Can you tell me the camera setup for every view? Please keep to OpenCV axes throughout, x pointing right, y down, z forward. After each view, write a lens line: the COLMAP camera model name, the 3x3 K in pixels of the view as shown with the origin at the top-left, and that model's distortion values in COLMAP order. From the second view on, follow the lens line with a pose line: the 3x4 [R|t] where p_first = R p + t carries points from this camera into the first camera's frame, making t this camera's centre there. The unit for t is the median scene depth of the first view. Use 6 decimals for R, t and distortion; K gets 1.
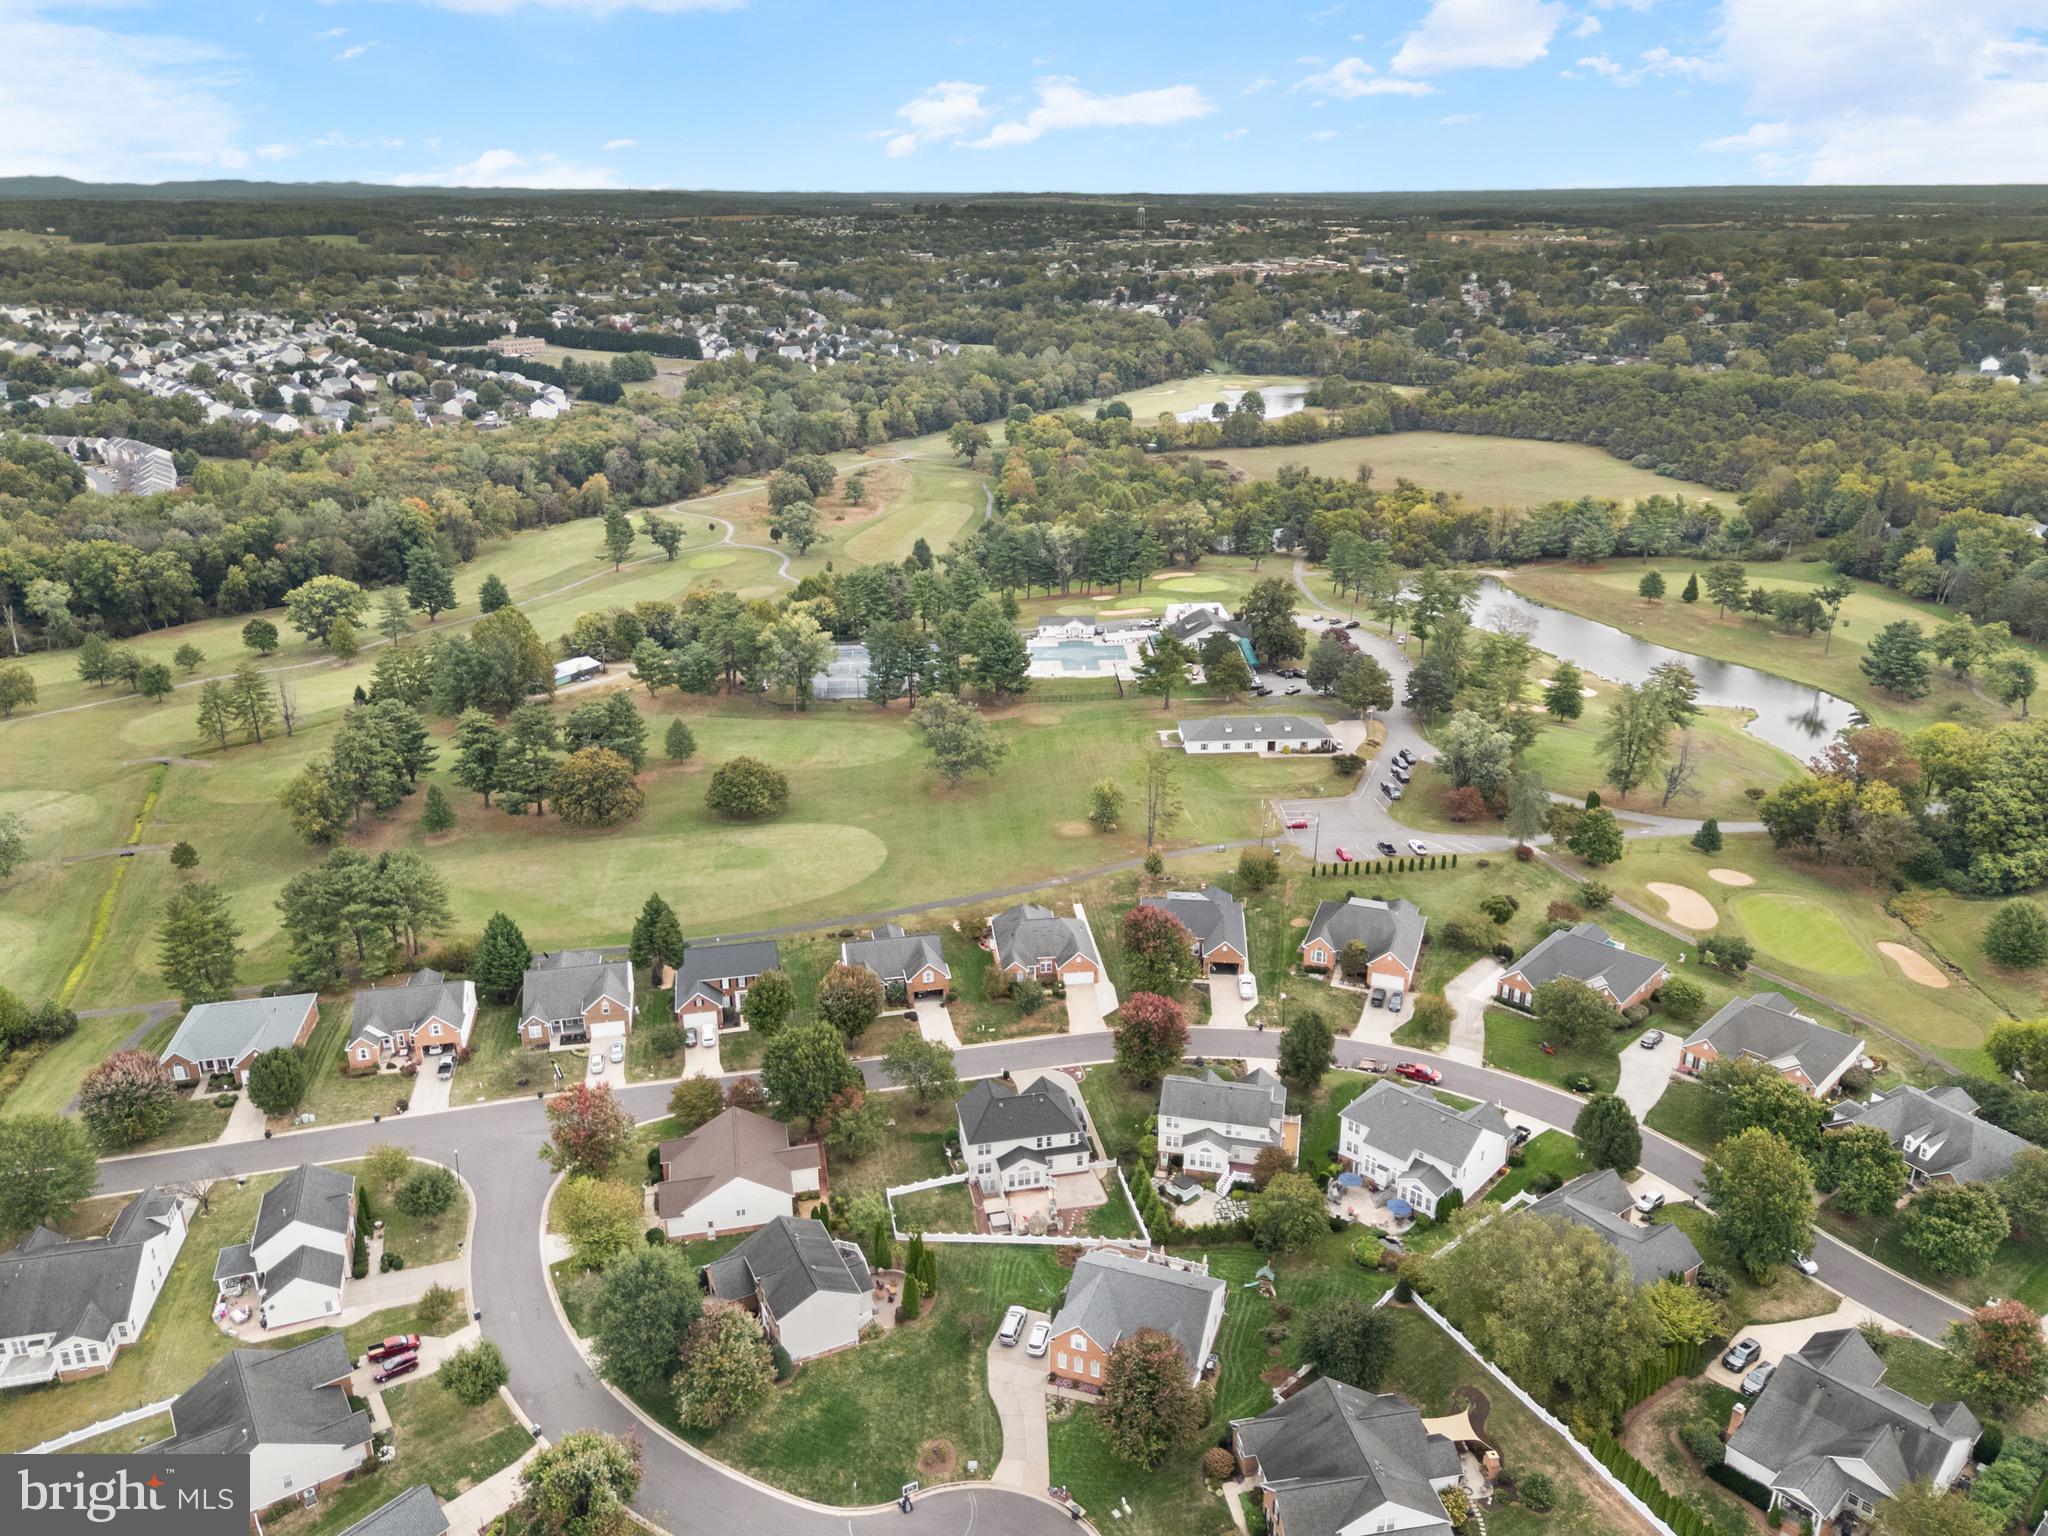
lens RADIAL K [[1513.6, 0, 1024.0], [0, 1513.6, 768.0], [0, 0, 1]] dist [0.129521, -0.269866]
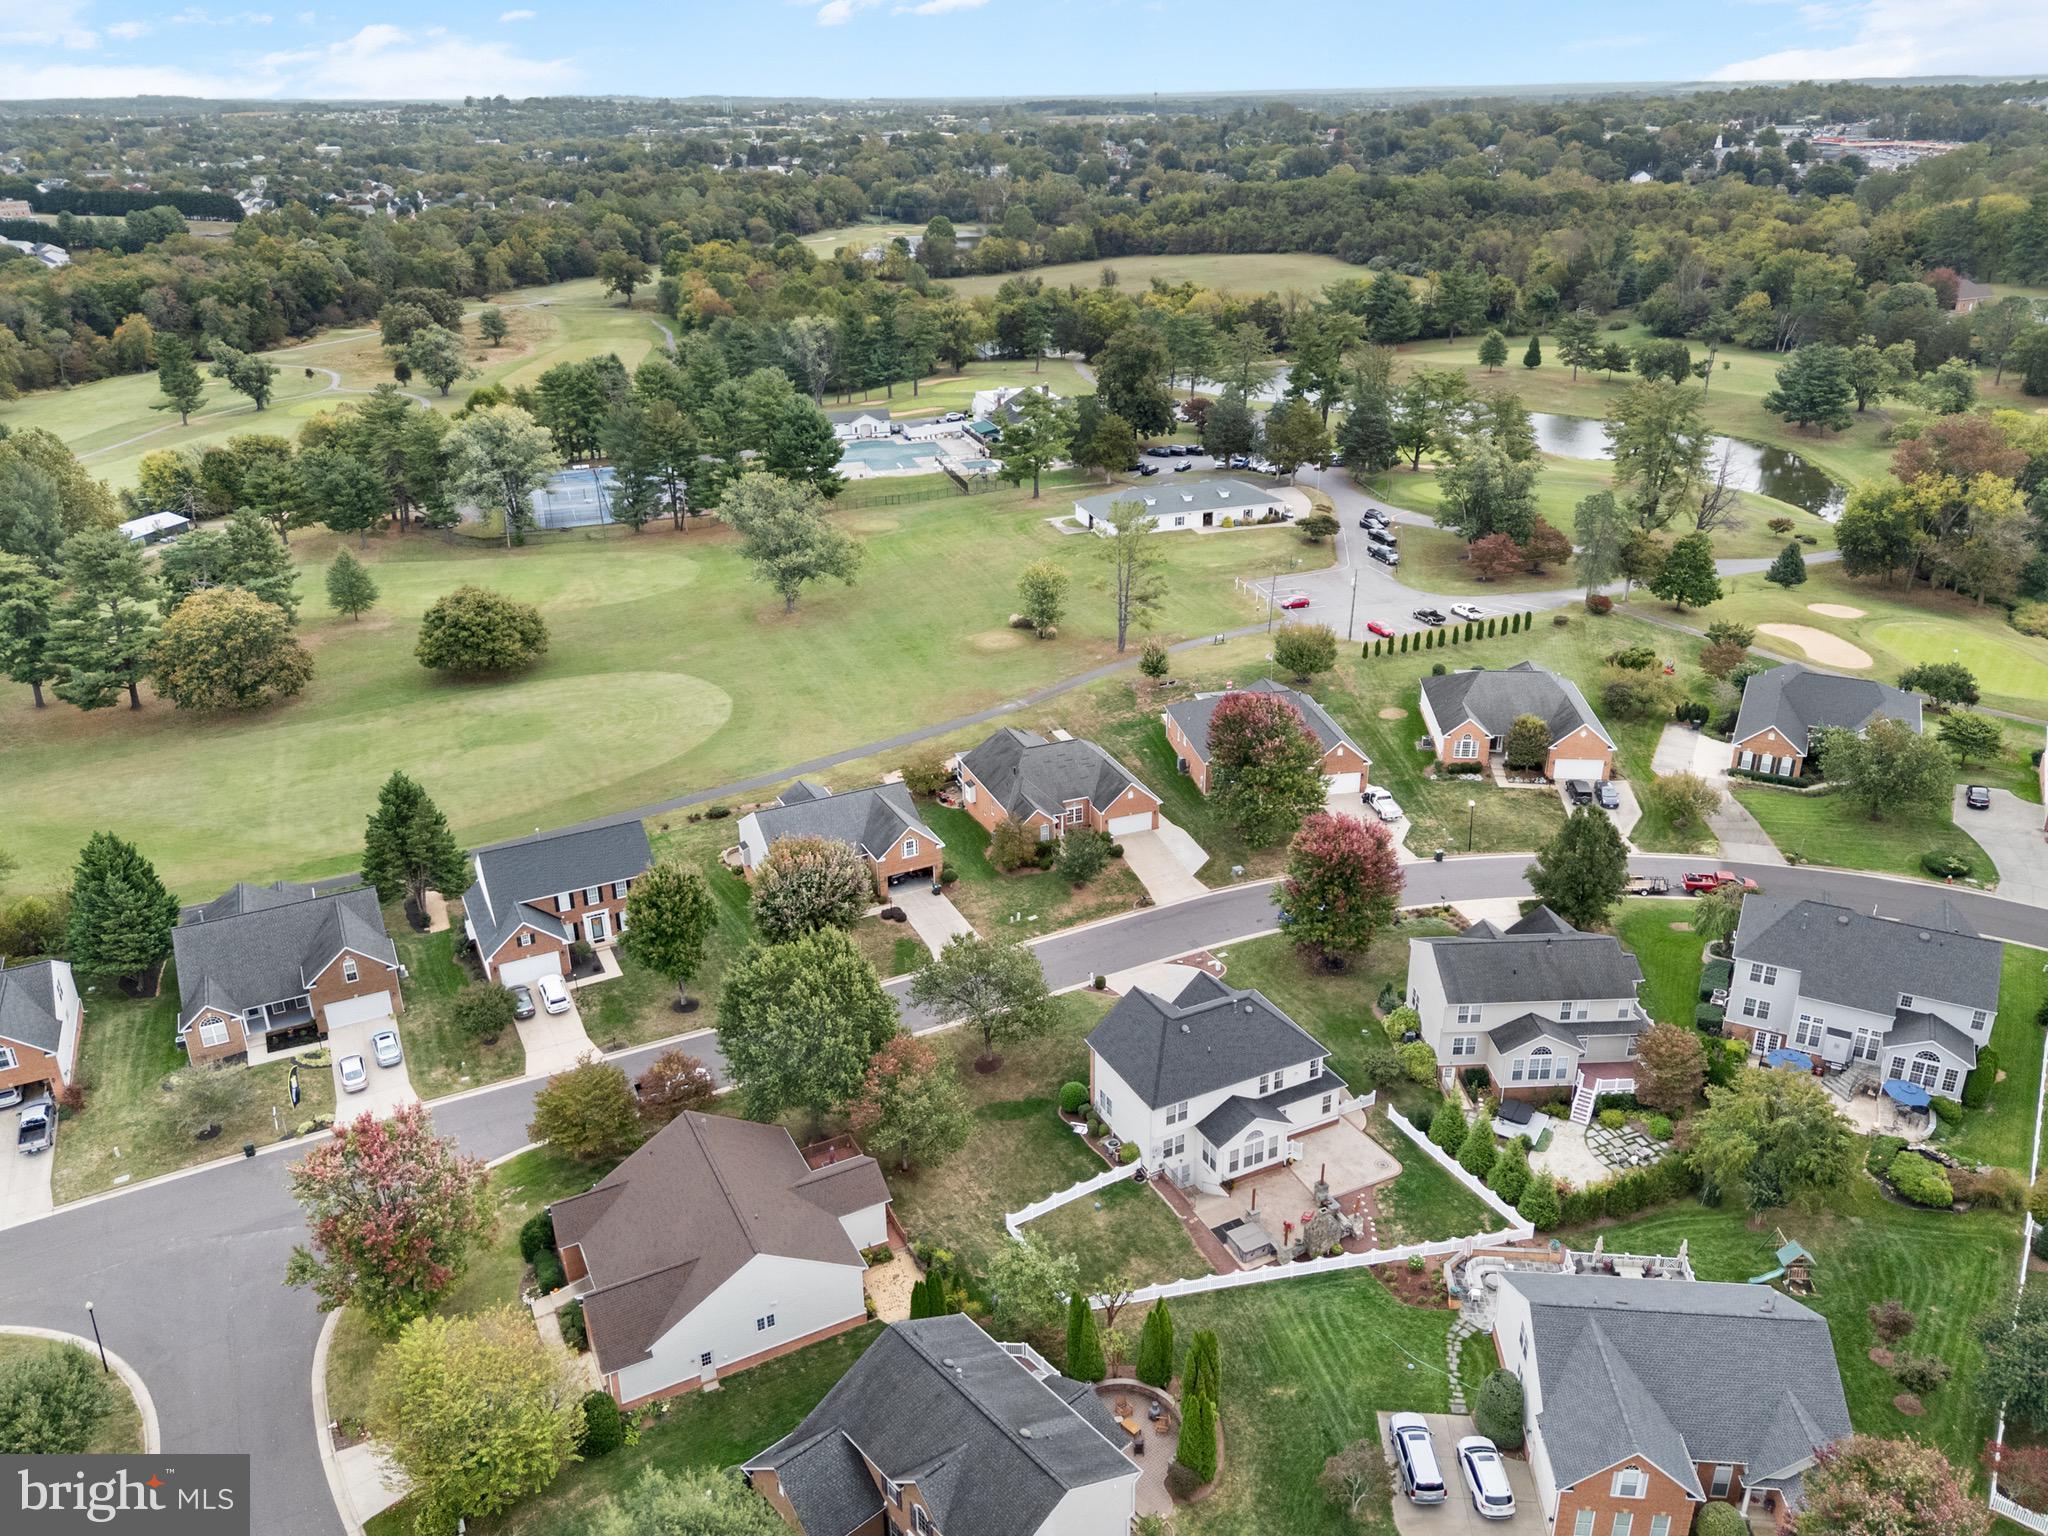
lens RADIAL K [[1525.3, 0, 1024.0], [0, 1525.3, 768.0], [0, 0, 1]] dist [0.078111, -0.074723]
pose [[0.966366, -0.113244, 0.230897, -0.154816], [0.102363, 0.993019, 0.058614, 0.074648], [-0.235923, -0.033007, 0.971211, 0.399071]]
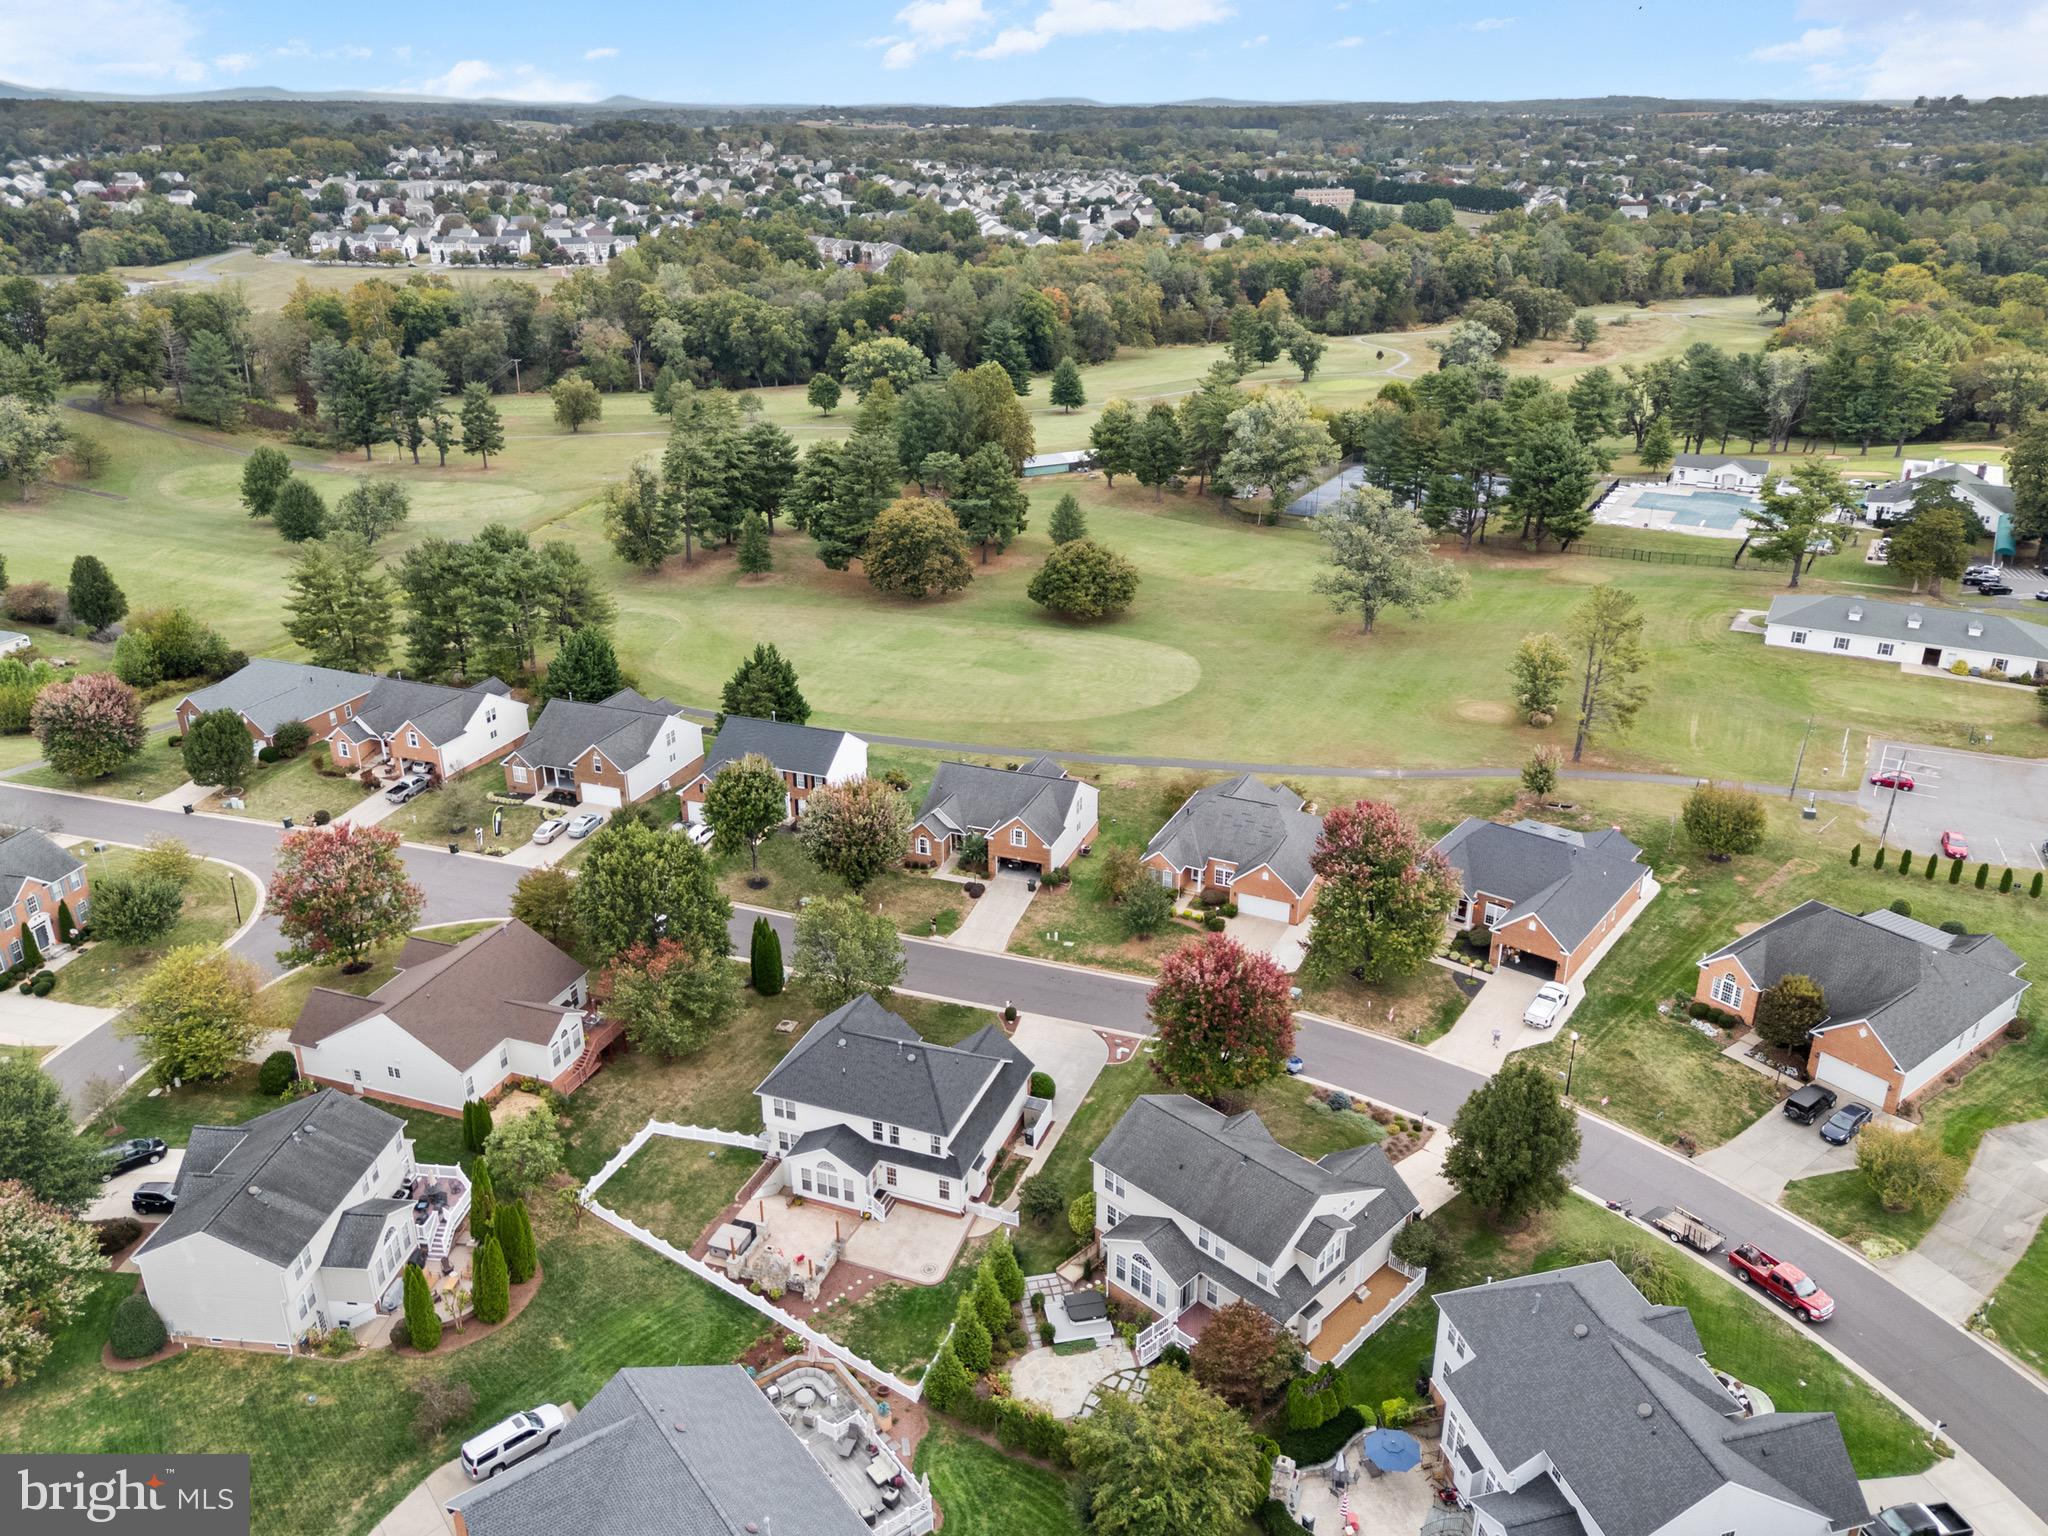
lens RADIAL K [[1525.3, 0, 1024.0], [0, 1525.3, 768.0], [0, 0, 1]] dist [0.078111, -0.074723]
pose [[0.843118, 0.213377, -0.493582, 0.238896], [-0.191975, 0.976852, 0.094370, 0.050413], [0.502293, 0.015190, 0.864564, 0.460014]]
